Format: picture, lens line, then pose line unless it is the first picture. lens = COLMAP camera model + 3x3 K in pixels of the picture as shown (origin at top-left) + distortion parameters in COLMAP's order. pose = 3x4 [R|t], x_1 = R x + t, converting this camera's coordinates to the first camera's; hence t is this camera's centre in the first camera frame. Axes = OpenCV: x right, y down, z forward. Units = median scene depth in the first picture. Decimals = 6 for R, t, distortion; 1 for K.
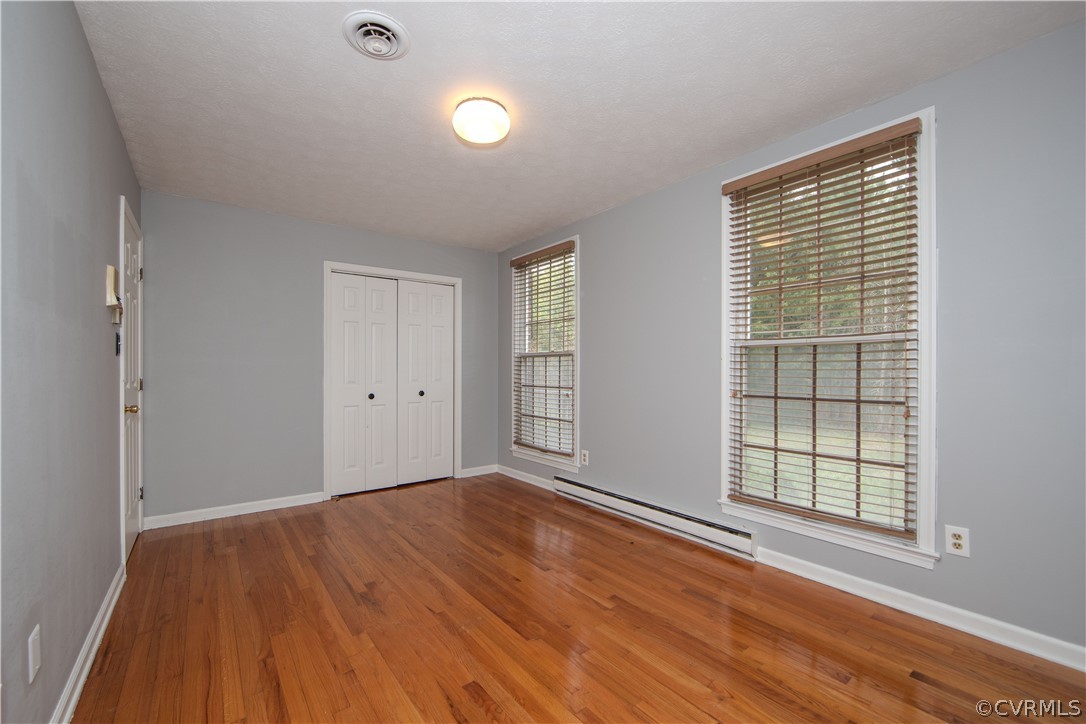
lens RADIAL K [[440.0, 0, 538.1], [0, 440.0, 369.5], [0, 0, 1]] dist [-0.015115, 0.000196]
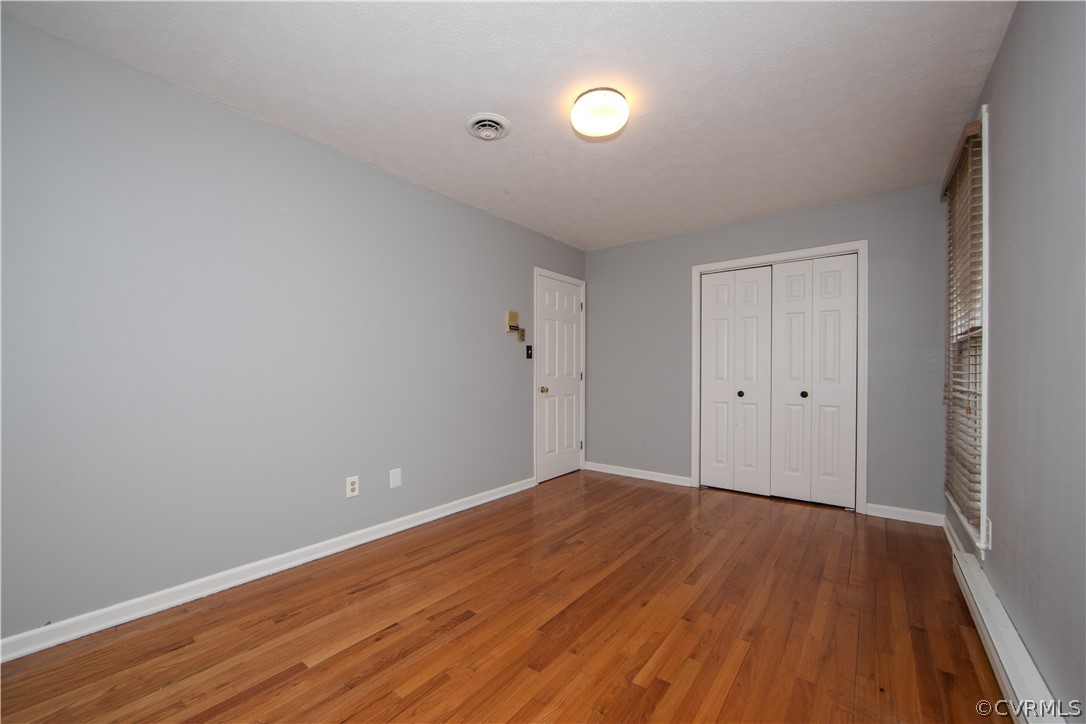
lens RADIAL K [[429.9, 0, 538.2], [0, 429.9, 369.8], [0, 0, 1]] dist [-0.013674, 0.000020]
pose [[0.250226, 0.000038, -0.968187, 0.610339], [0.001216, 0.999999, 0.000353, 0.010621], [0.968187, -0.001266, 0.250226, 0.490702]]
